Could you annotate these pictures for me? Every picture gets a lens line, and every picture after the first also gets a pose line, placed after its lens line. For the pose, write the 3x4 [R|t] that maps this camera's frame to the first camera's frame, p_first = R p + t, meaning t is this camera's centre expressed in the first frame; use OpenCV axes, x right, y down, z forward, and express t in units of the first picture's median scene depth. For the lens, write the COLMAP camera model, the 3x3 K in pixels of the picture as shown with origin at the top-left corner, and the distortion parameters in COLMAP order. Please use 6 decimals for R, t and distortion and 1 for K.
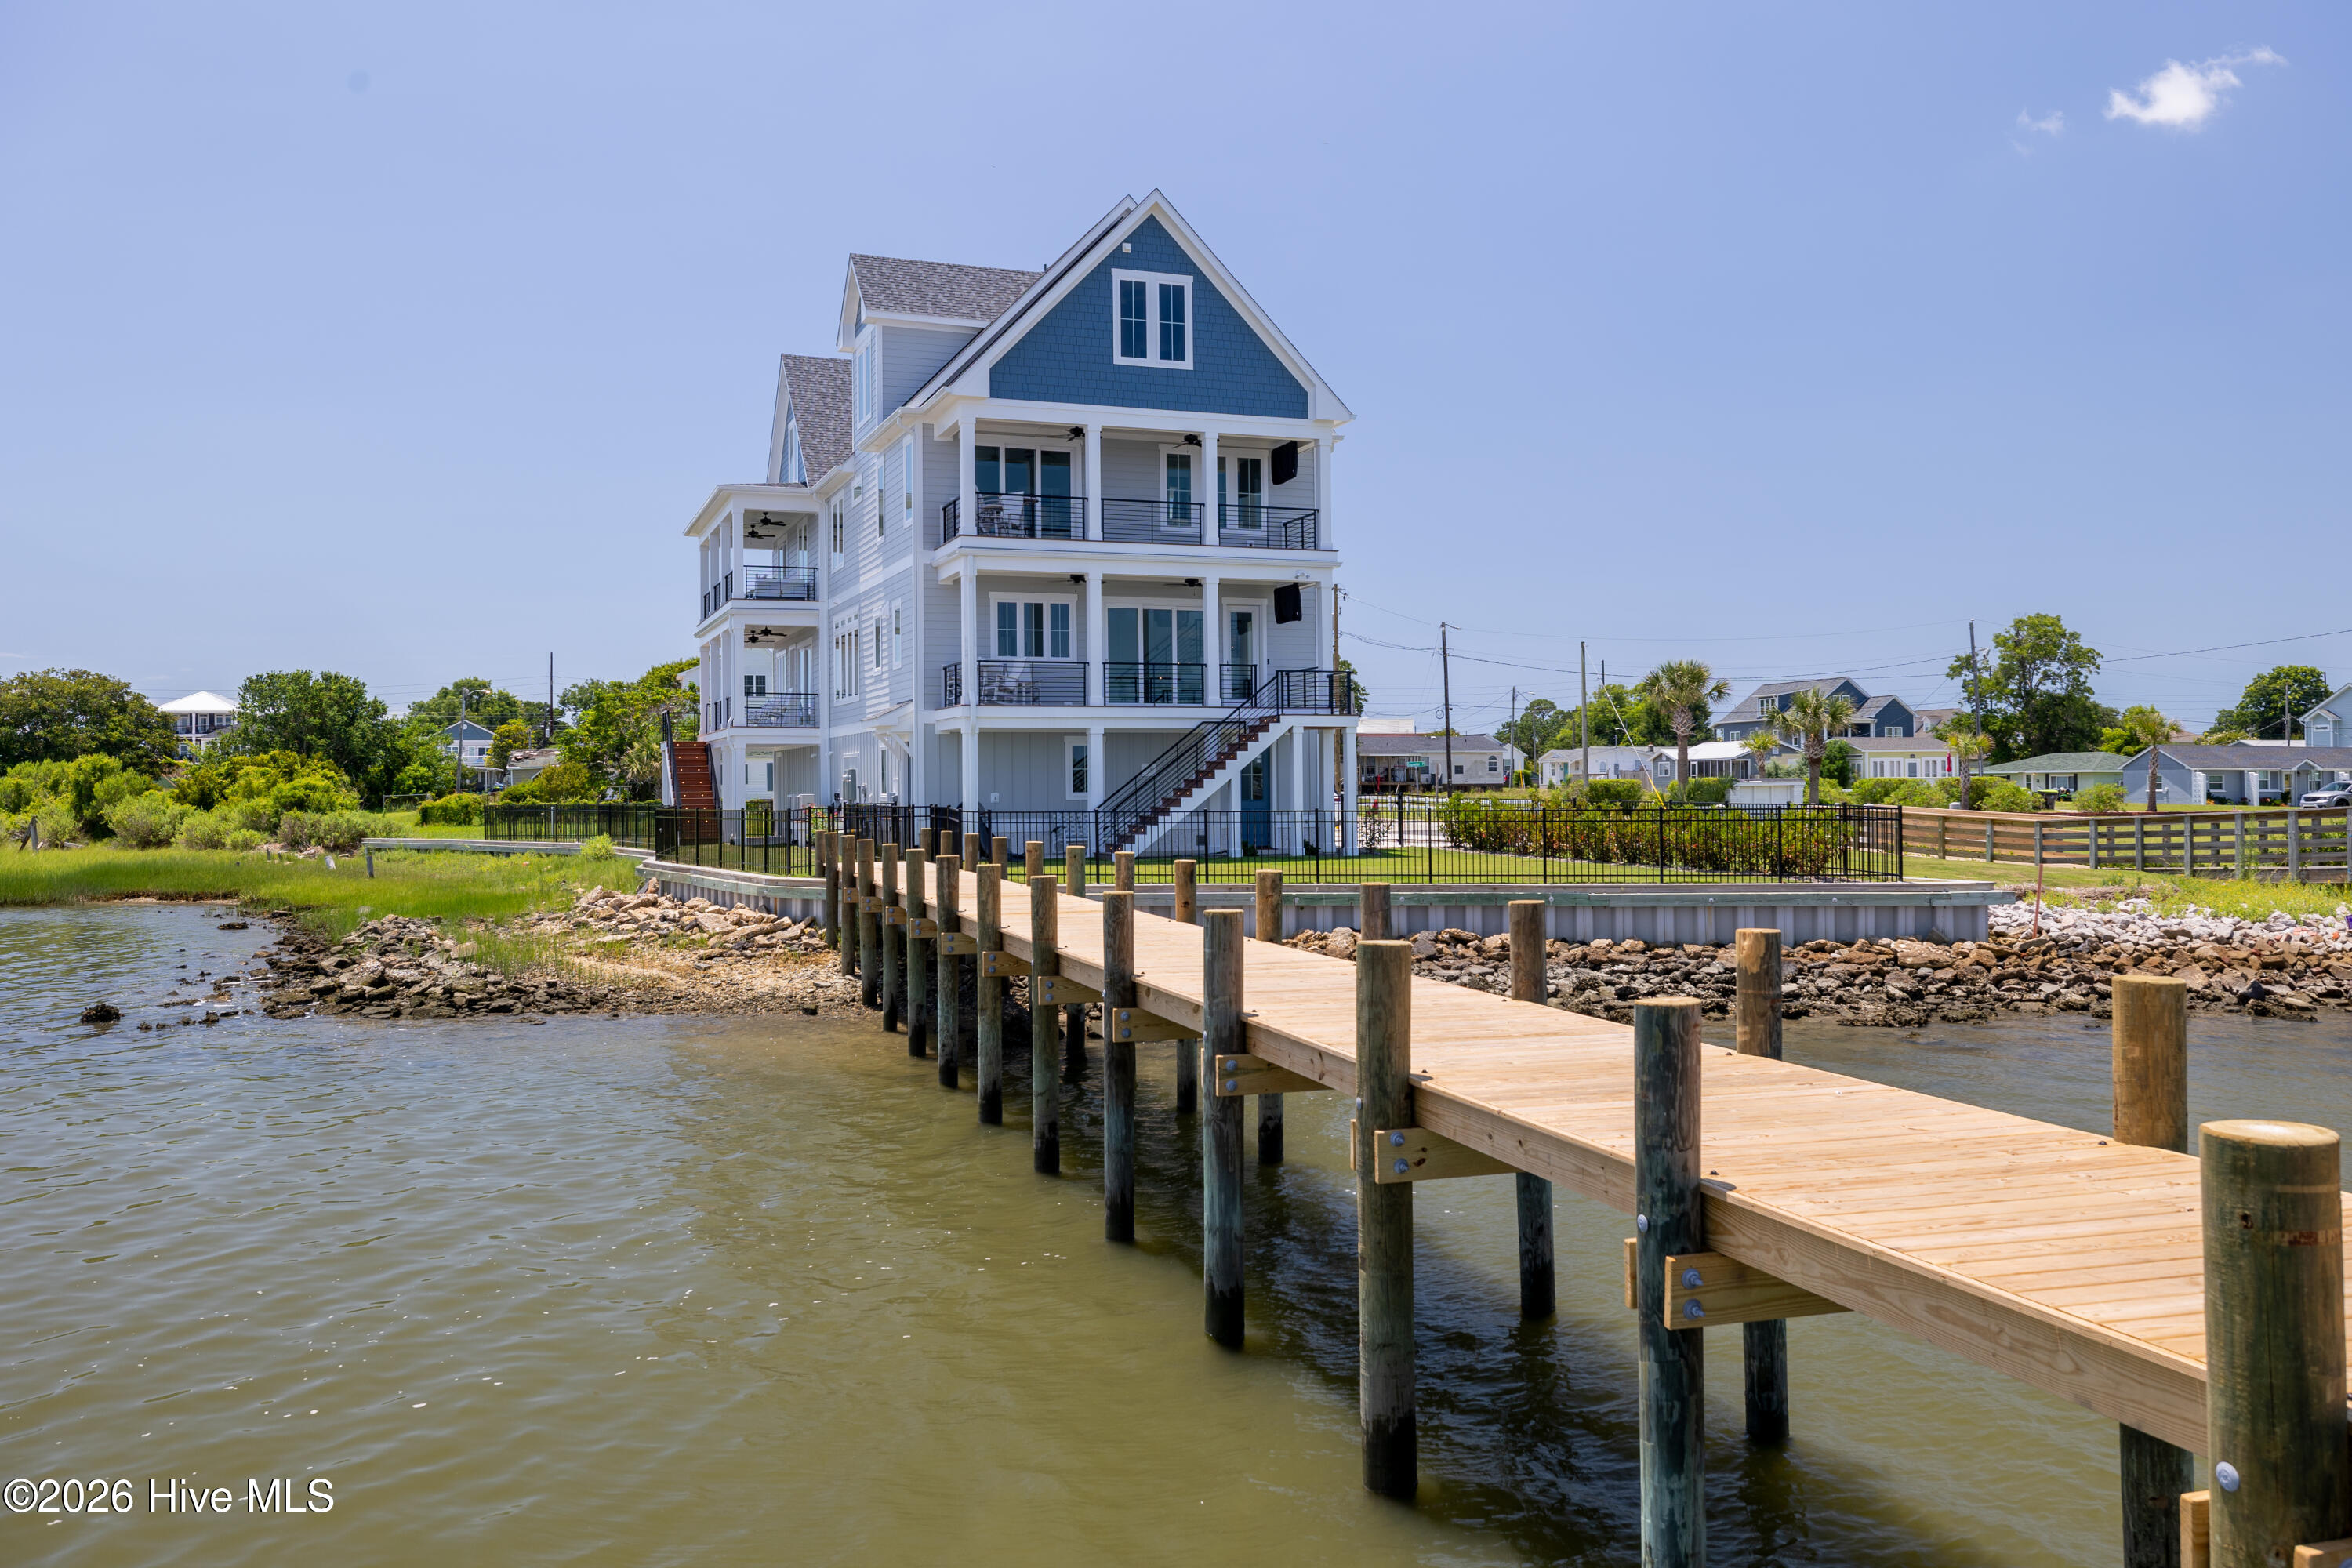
lens RADIAL K [[1820.4, 0, 1154.9], [0, 1820.4, 771.4], [0, 0, 1]] dist [-0.001770, 0.004187]
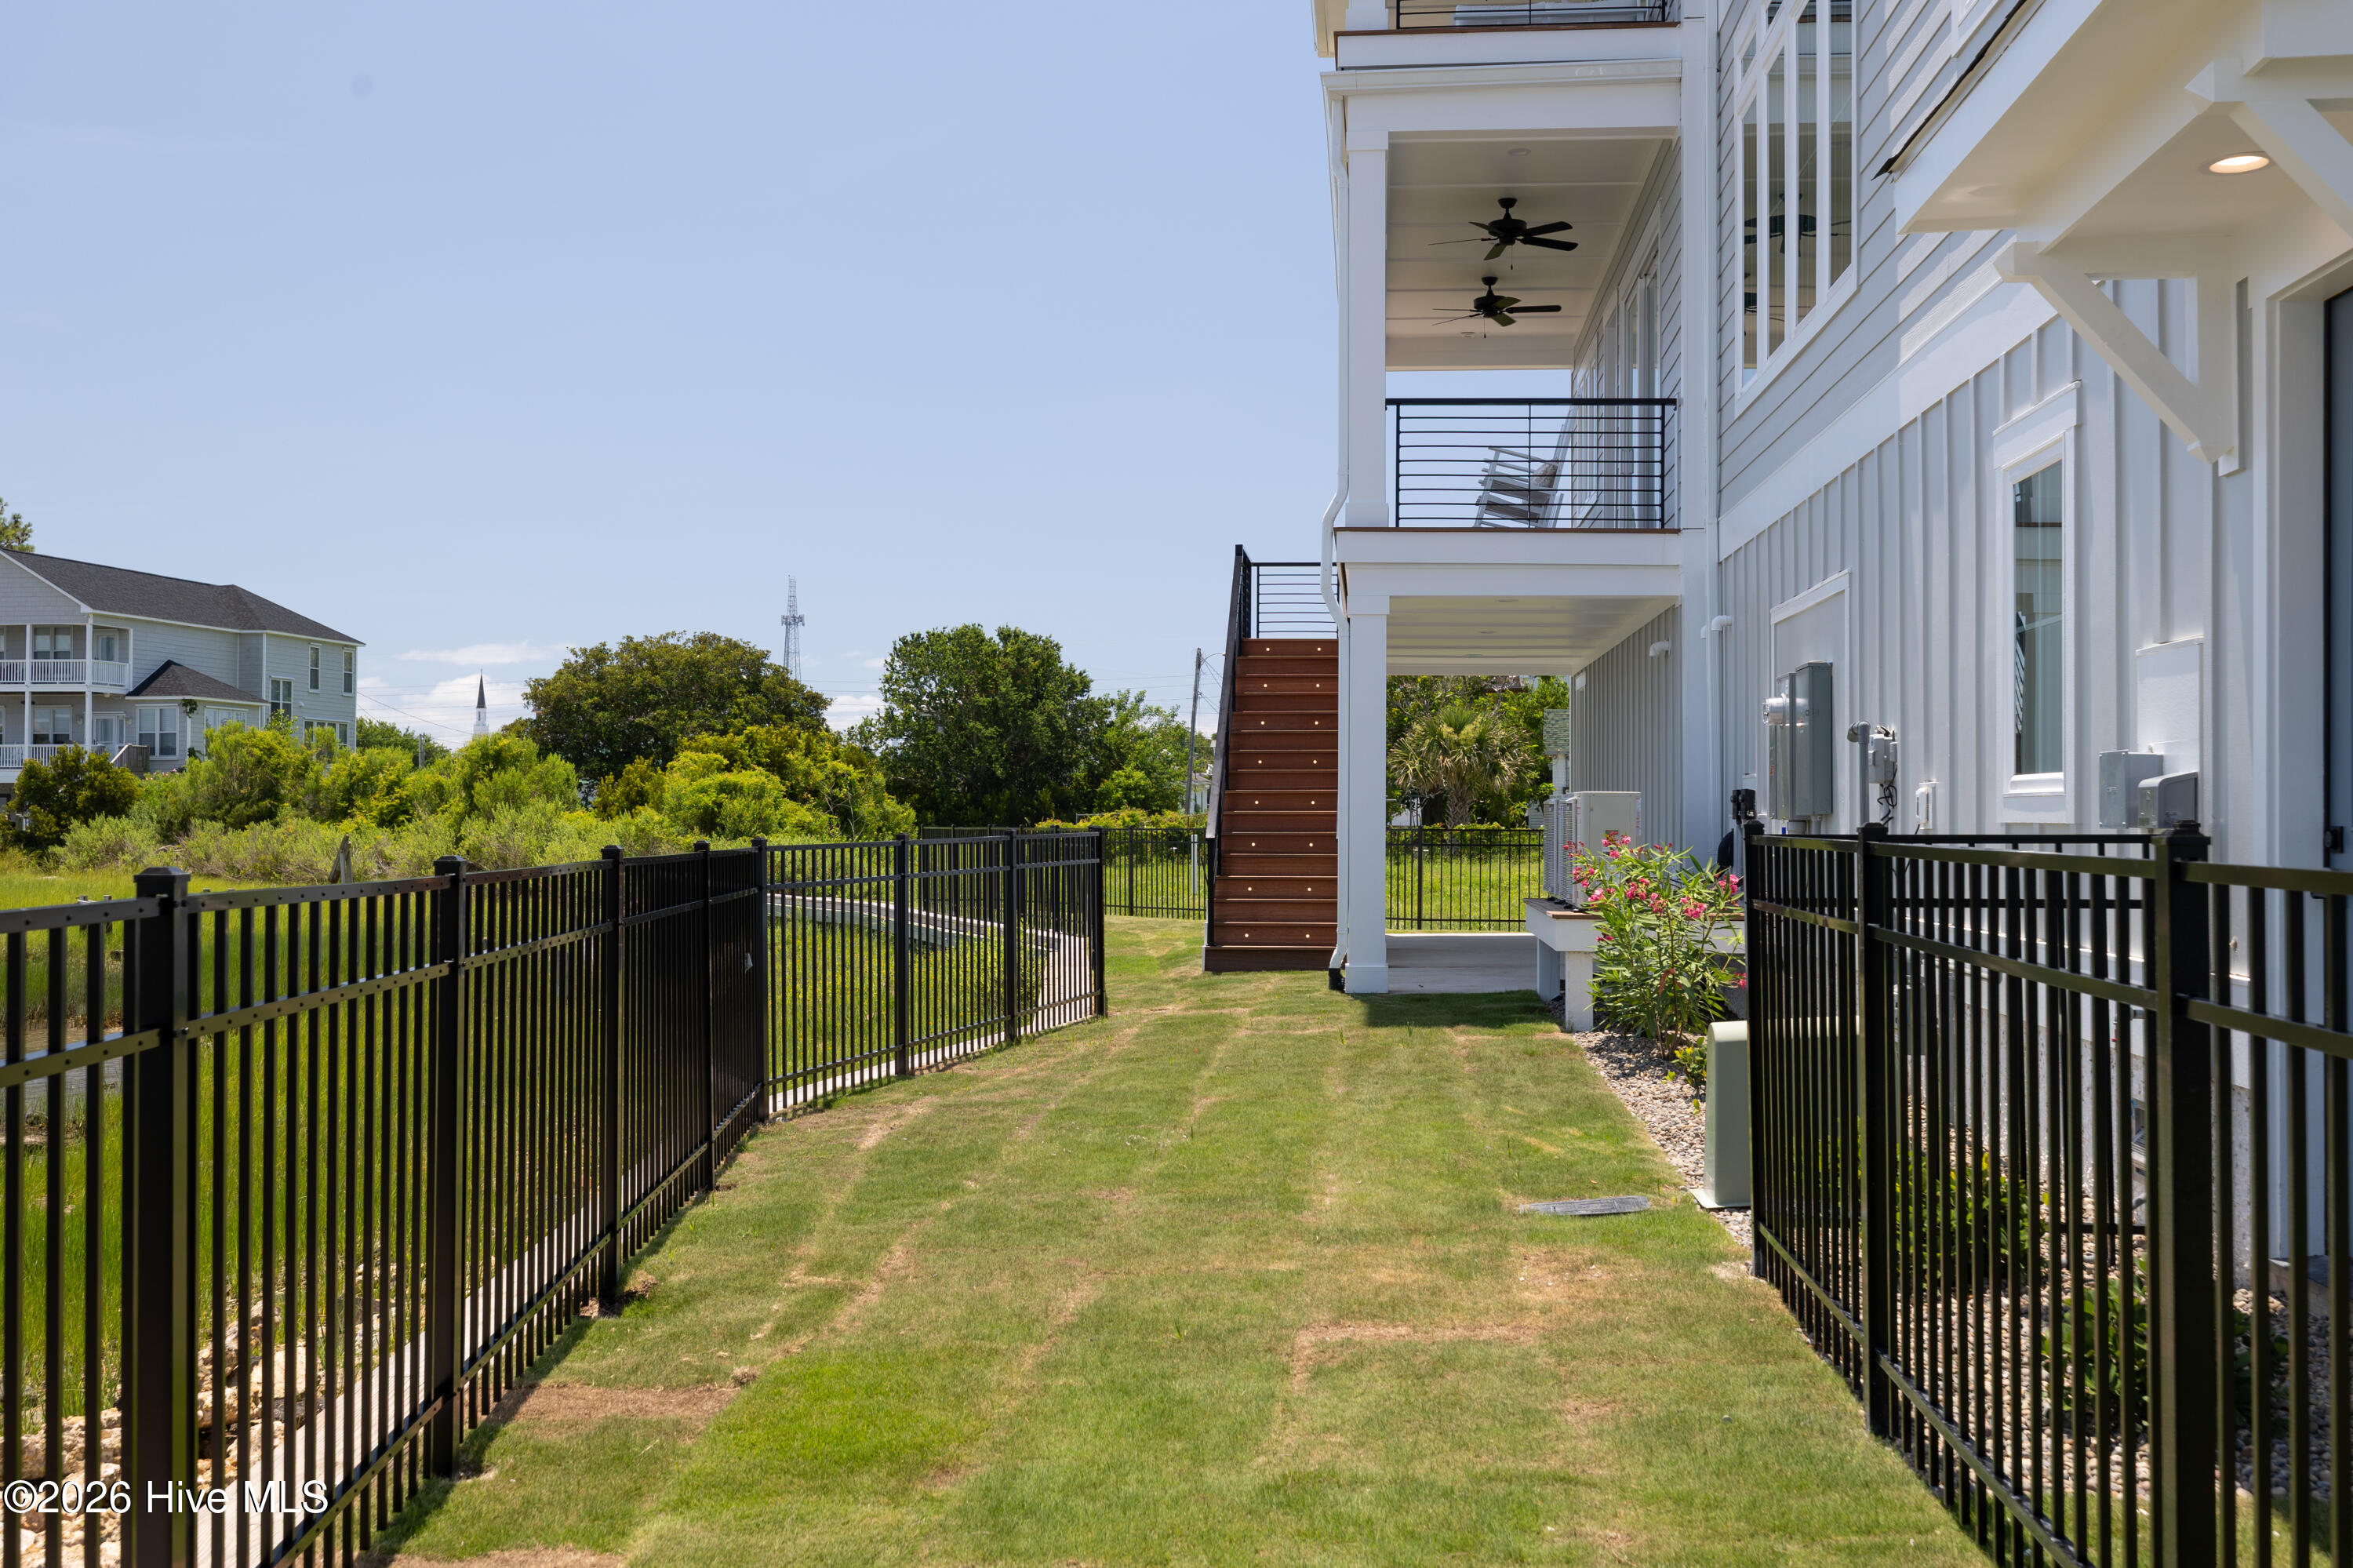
lens RADIAL K [[2452.3, 0, 1173.1], [0, 2452.3, 780.2], [0, 0, 1]] dist [-0.001244, 0.000000]
pose [[0.913752, 0.007234, -0.406207, -0.139807], [-0.009476, 0.999949, -0.003507, 0.015240], [0.406161, 0.007054, 0.913774, 0.836358]]
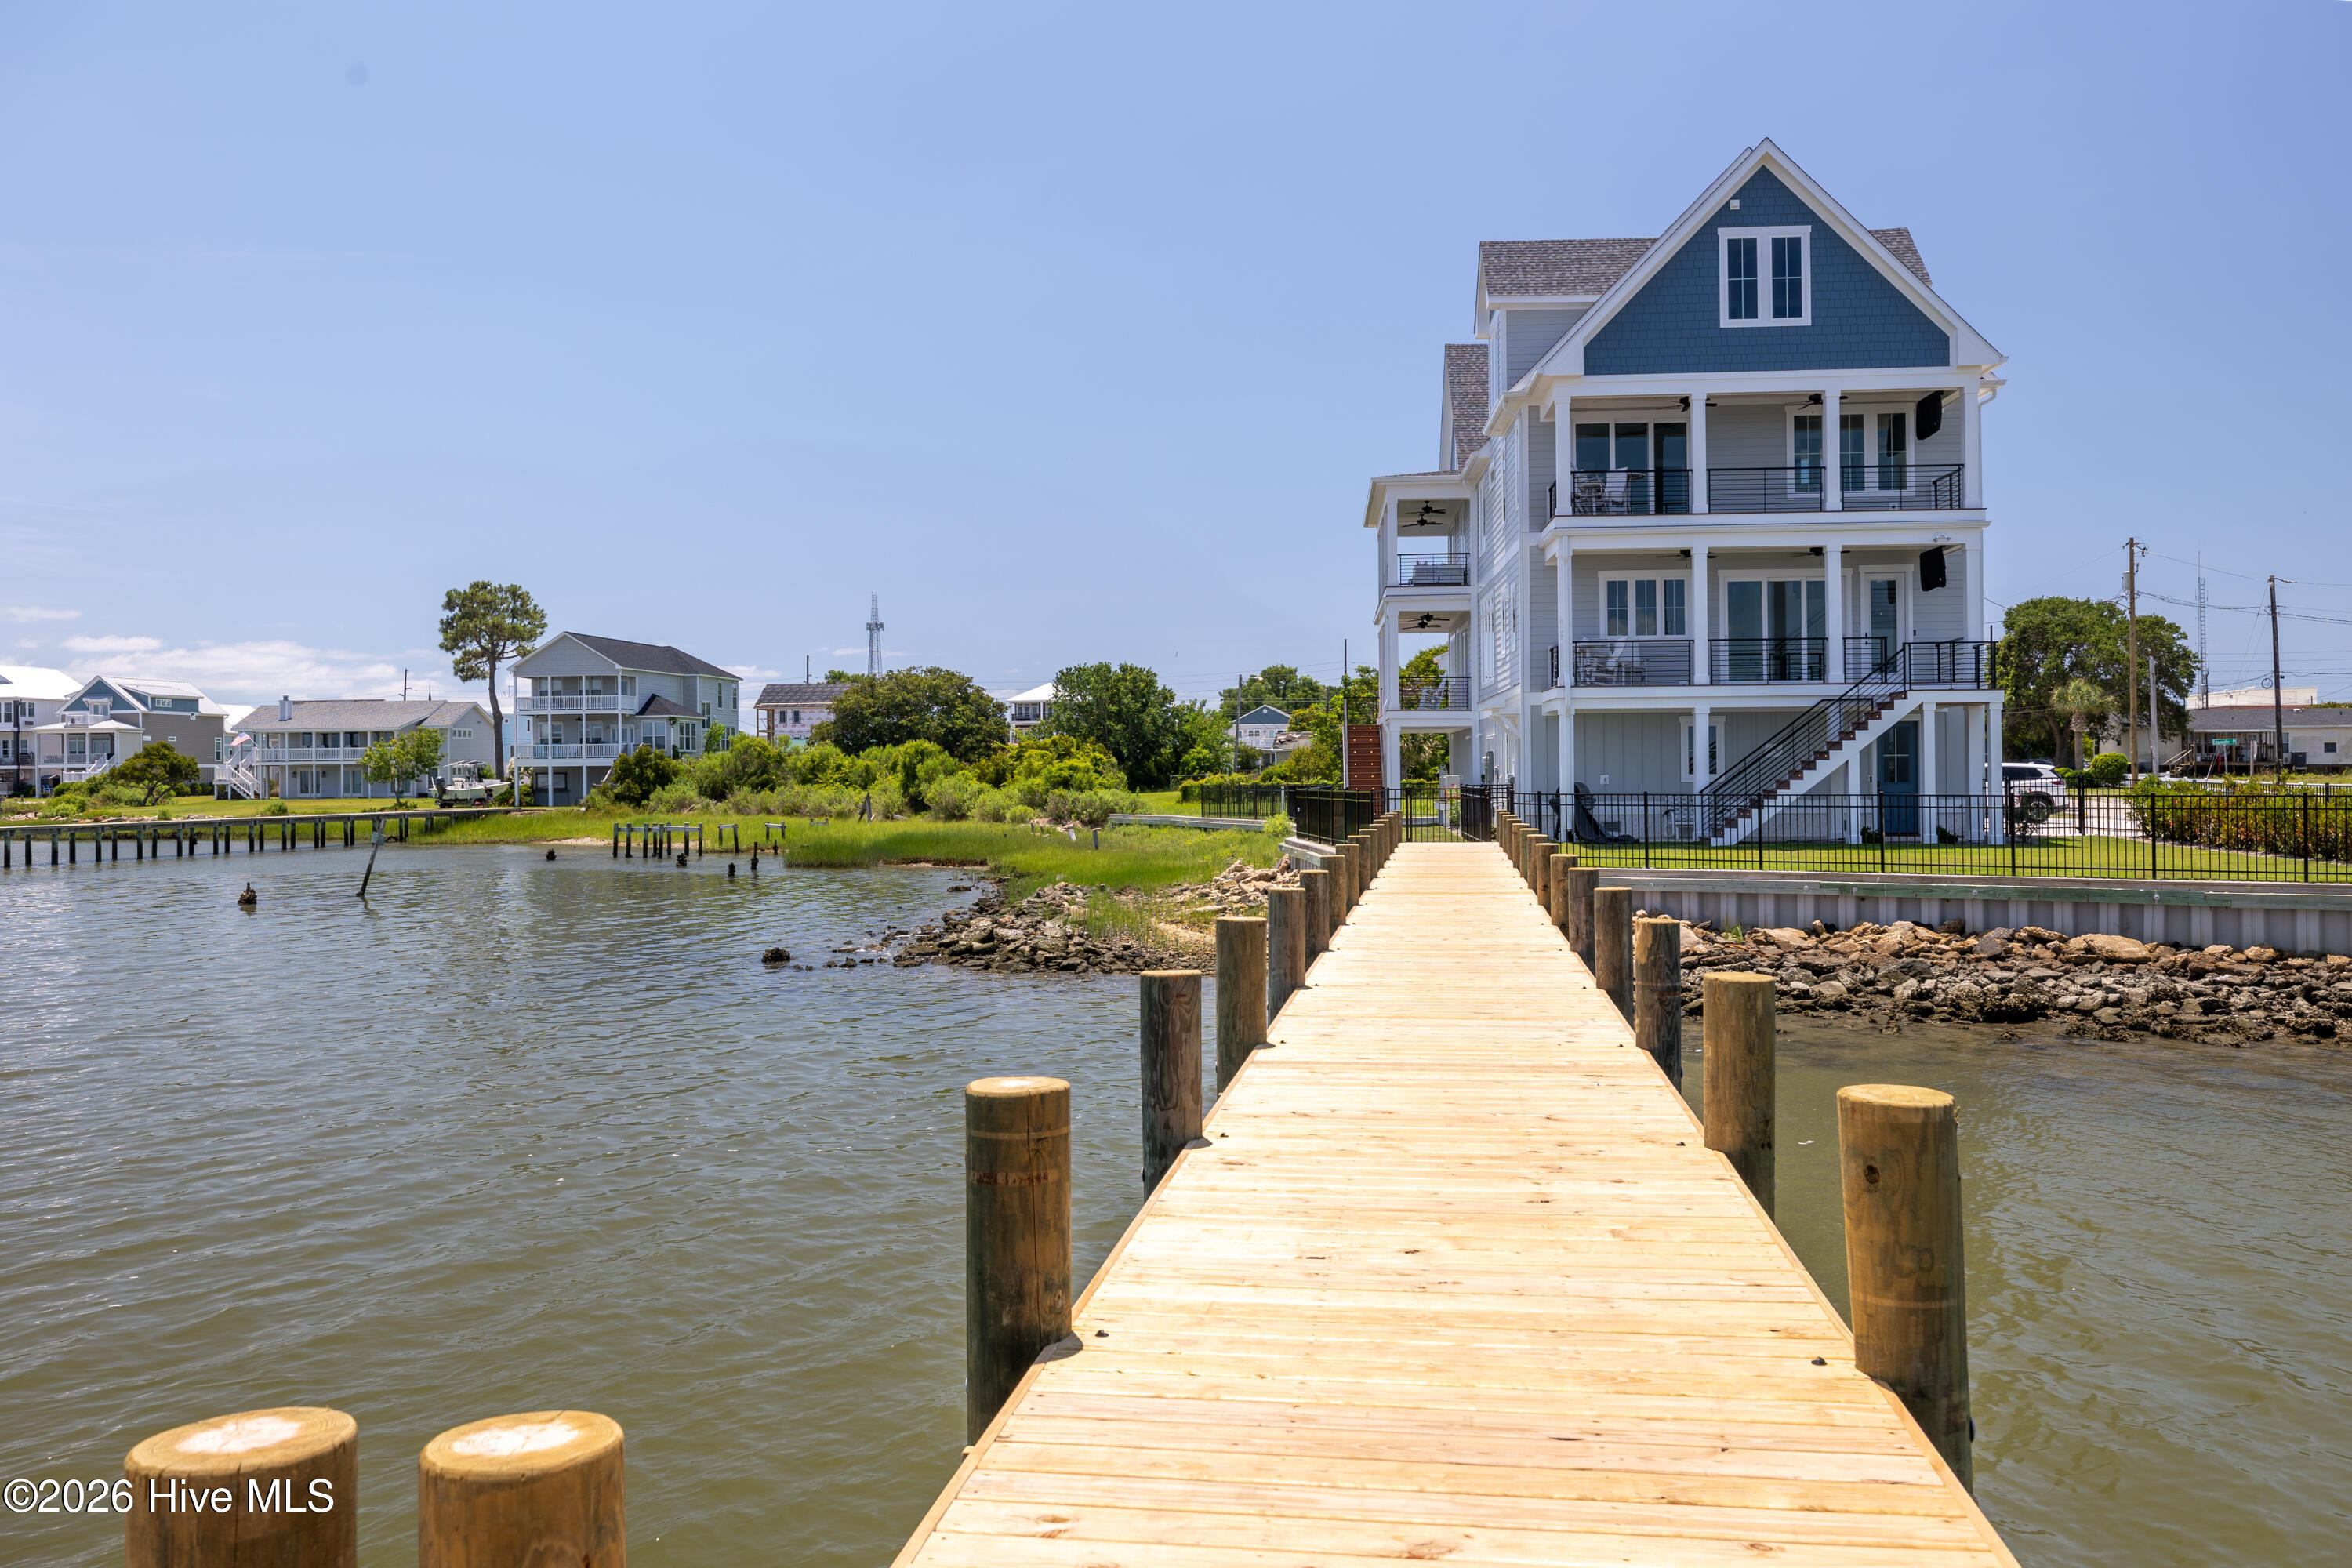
lens RADIAL K [[1820.4, 0, 1160.5], [0, 1820.4, 777.5], [0, 0, 1]] dist [-0.001770, 0.004187]
pose [[0.910058, 0.002460, -0.414473, 0.099209], [0.003326, 0.999907, 0.013236, -0.000514], [0.414467, -0.013424, 0.909965, 0.001895]]
